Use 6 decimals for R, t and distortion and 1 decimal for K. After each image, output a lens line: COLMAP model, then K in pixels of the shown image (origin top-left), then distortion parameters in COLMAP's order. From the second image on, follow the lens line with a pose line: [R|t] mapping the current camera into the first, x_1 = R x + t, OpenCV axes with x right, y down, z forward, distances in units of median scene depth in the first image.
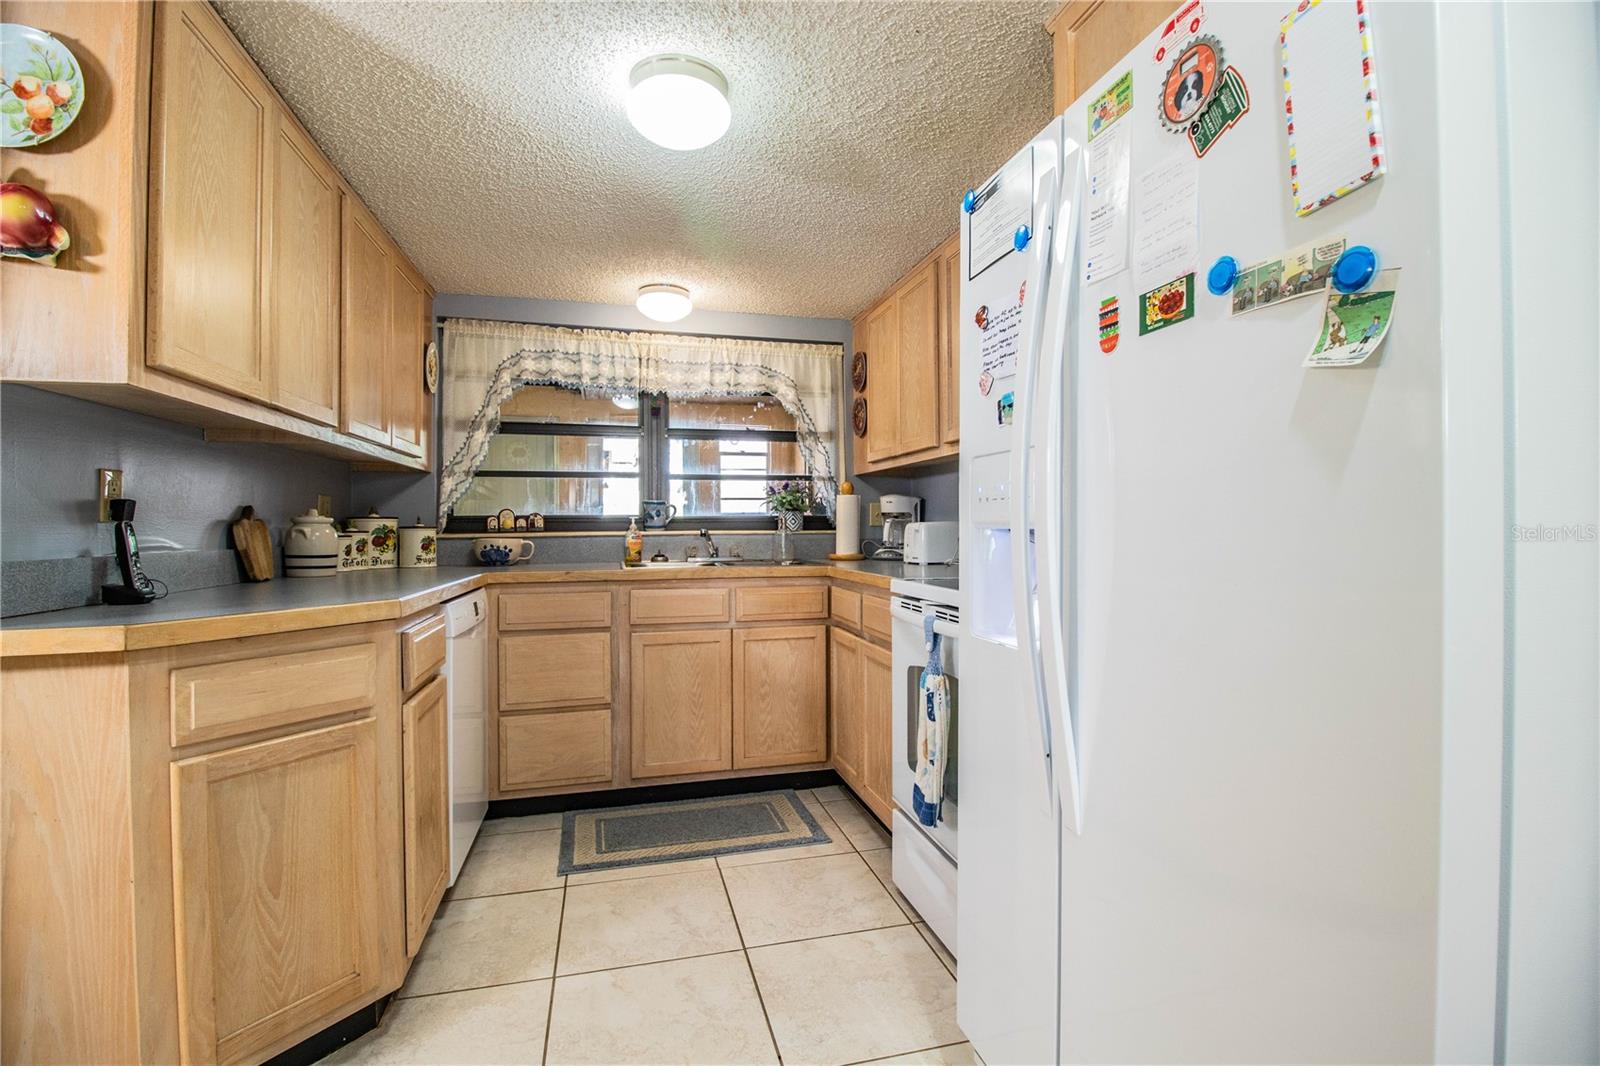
lens RADIAL K [[740.5, 0, 813.7], [0, 740.5, 522.4], [0, 0, 1]] dist [-0.007686, -0.006543]
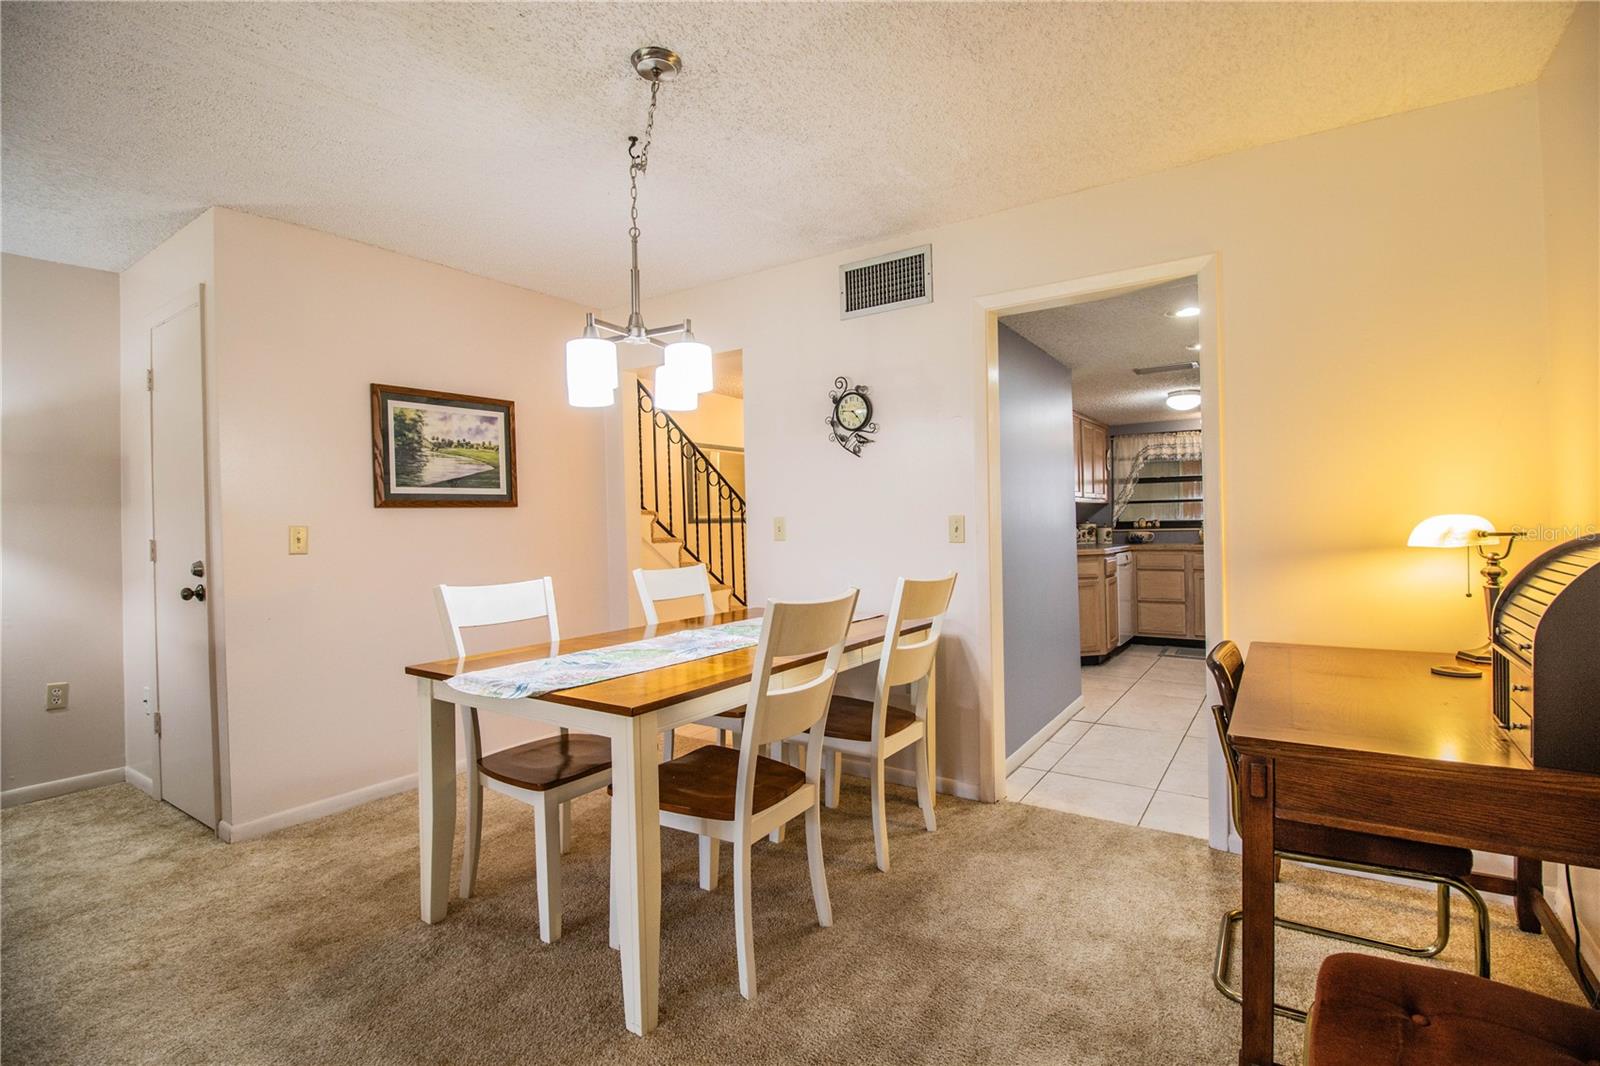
lens RADIAL K [[740.5, 0, 810.3], [0, 740.5, 524.4], [0, 0, 1]] dist [-0.007686, -0.006543]
pose [[0.659442, -0.006410, -0.751729, 0.609544], [0.019242, 0.999780, 0.008354, -0.038375], [0.751510, -0.019974, 0.659420, -1.239865]]
